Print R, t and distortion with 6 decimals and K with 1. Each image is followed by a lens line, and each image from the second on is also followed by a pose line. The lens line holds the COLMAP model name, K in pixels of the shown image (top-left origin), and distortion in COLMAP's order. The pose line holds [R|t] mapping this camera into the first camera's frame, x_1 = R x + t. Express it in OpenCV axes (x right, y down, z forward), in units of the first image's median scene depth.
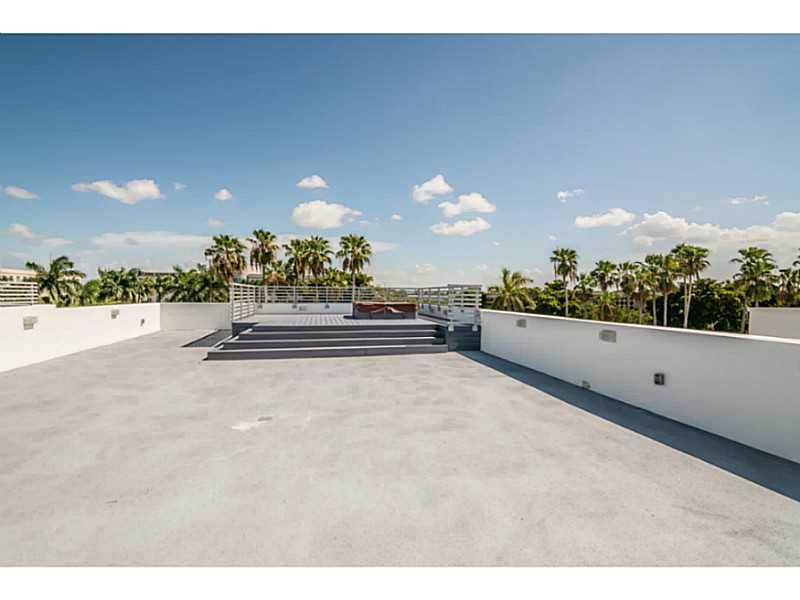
lens RADIAL K [[350.4, 0, 400.3], [0, 350.4, 305.4], [0, 0, 1]] dist [0.020181, -0.004083]
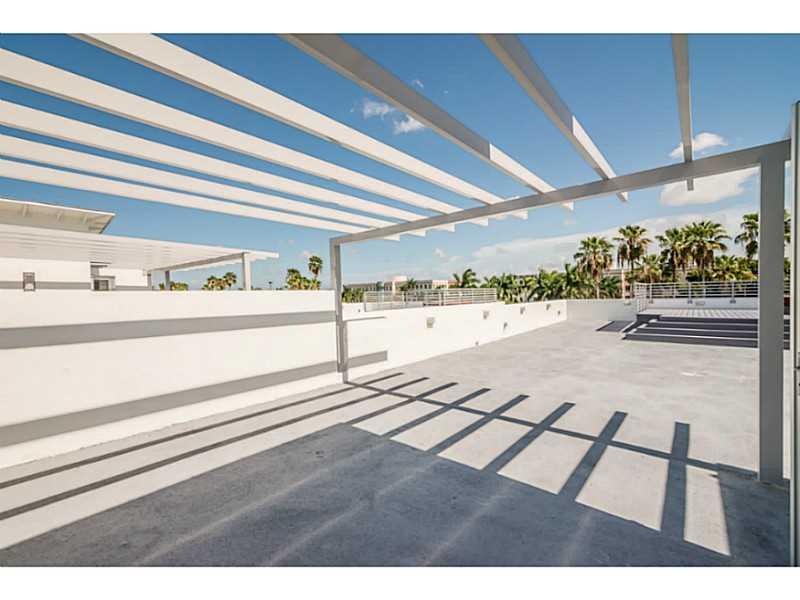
lens RADIAL K [[350.4, 0, 394.0], [0, 350.4, 302.8], [0, 0, 1]] dist [0.020181, -0.004083]
pose [[0.597716, -0.006207, -0.801684, 0.006188], [0.005880, 0.999977, -0.003359, 0.002111], [0.801686, -0.002706, 0.597739, -0.126574]]
